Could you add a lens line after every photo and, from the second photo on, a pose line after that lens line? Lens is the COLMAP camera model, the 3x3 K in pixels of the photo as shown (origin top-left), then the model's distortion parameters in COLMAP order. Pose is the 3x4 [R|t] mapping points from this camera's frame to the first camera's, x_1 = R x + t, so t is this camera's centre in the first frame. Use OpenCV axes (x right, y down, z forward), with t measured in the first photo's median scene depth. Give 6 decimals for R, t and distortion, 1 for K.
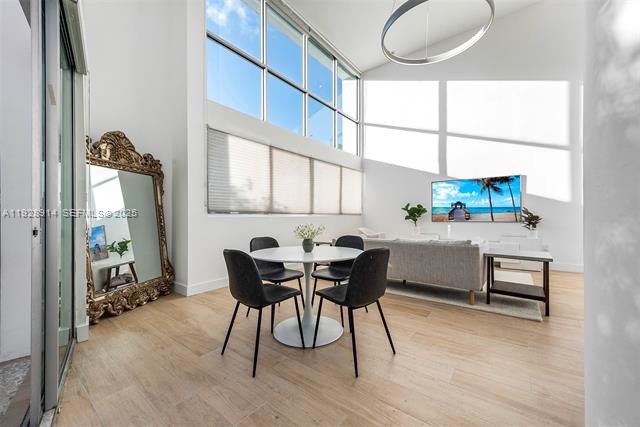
lens RADIAL K [[252.3, 0, 324.9], [0, 252.3, 216.2], [0, 0, 1]] dist [0.002679, 0.000159]
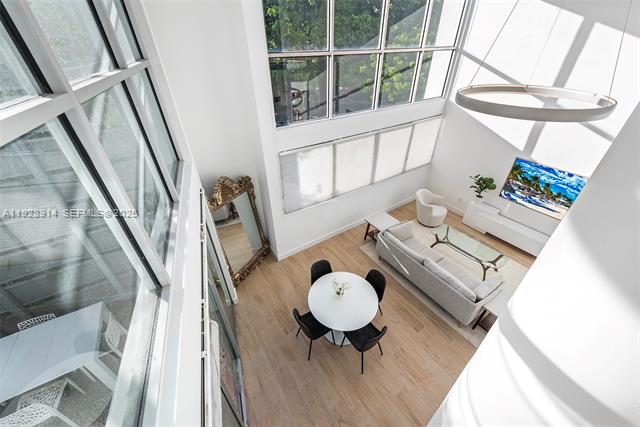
lens RADIAL K [[252.3, 0, 324.9], [0, 252.3, 216.2], [0, 0, 1]] dist [0.002679, 0.000159]
pose [[0.949290, 0.183106, -0.255579, 0.092983], [-0.002576, 0.817409, 0.576052, -0.806000], [0.314391, -0.546181, 0.776430, -0.004461]]
